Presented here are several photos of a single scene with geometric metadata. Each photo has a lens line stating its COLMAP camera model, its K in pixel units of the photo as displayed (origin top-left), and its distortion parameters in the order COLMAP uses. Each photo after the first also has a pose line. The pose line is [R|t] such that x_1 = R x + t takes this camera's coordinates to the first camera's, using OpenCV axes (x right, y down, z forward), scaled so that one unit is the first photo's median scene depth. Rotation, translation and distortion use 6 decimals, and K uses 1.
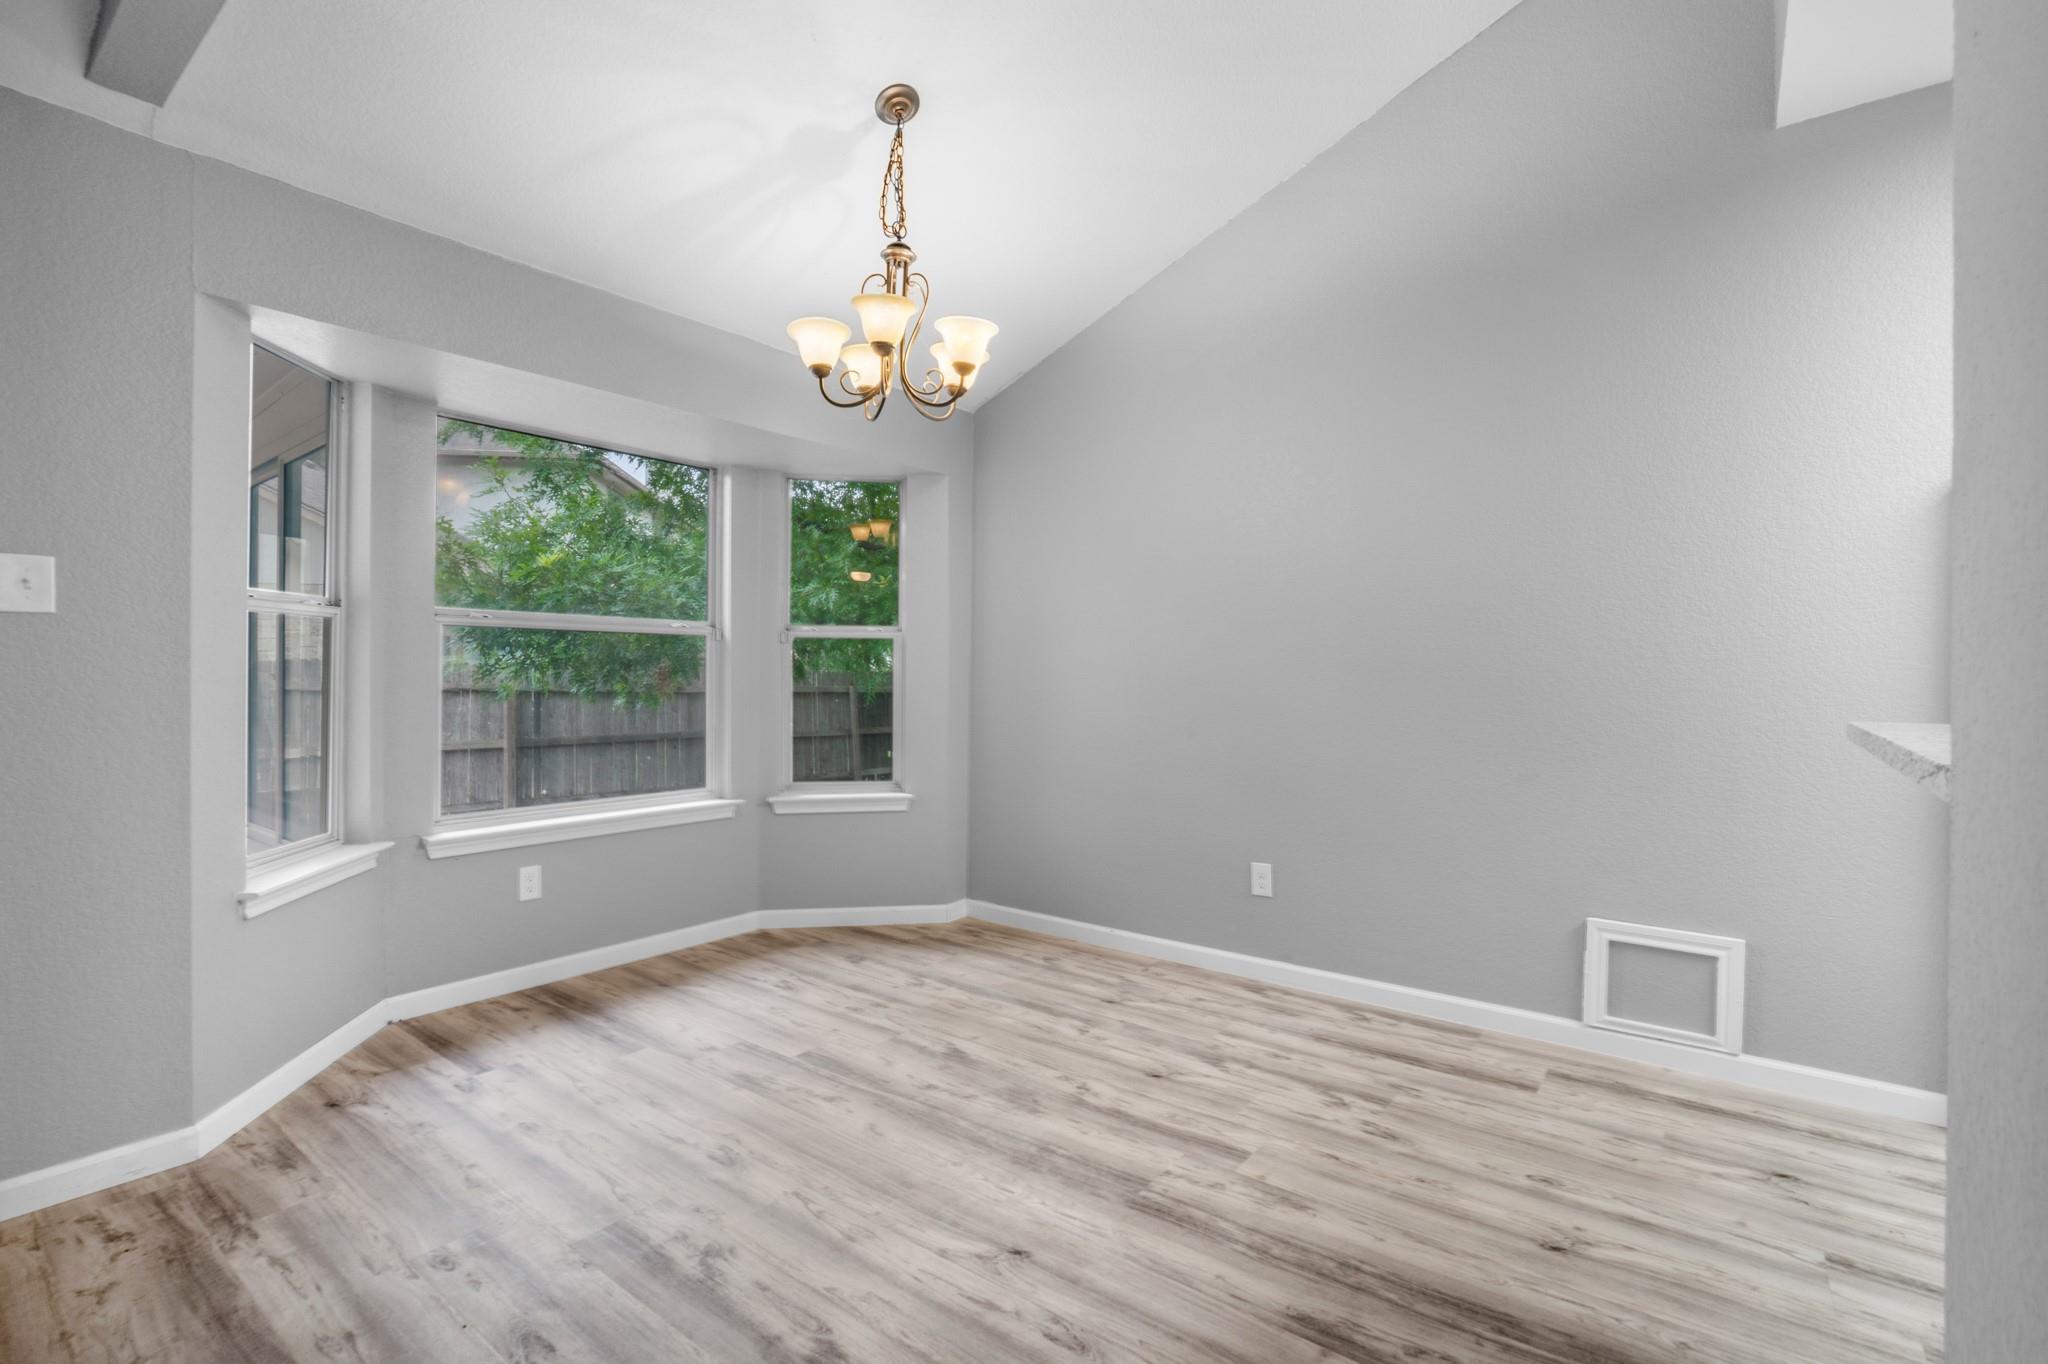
lens RADIAL K [[936.2, 0, 1021.7], [0, 936.2, 669.5], [0, 0, 1]] dist [-0.023552, 0.006526]
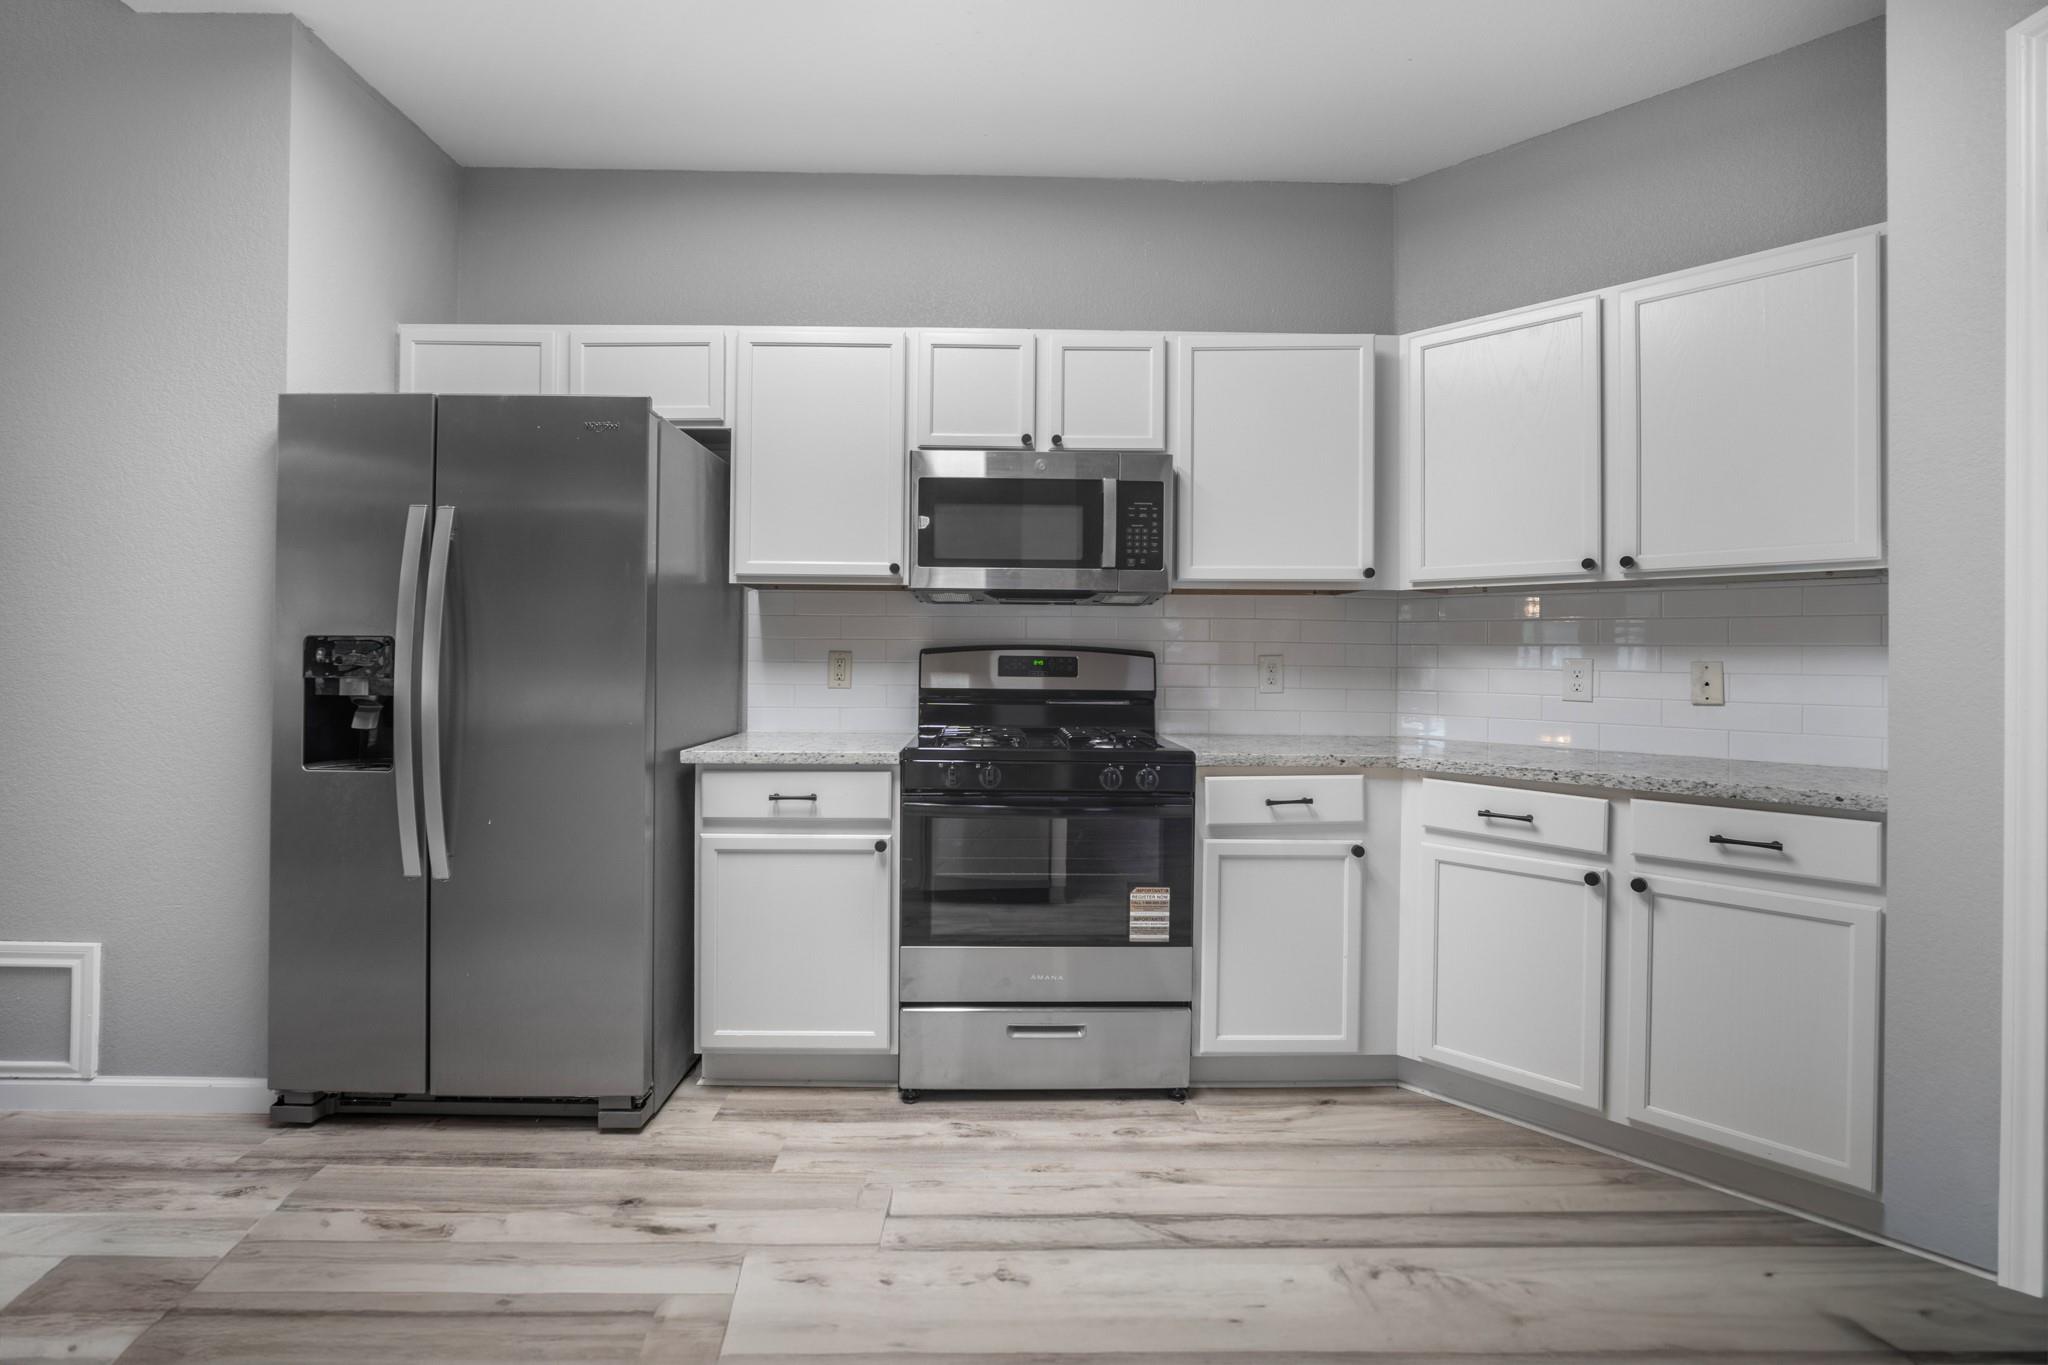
lens RADIAL K [[936.2, 0, 1010.6], [0, 936.2, 653.2], [0, 0, 1]] dist [-0.023552, 0.006526]
pose [[0.795697, -0.000650, 0.605695, 0.650729], [-0.002572, 0.999987, 0.004453, 0.011092], [-0.605690, -0.005101, 0.795685, -0.136096]]
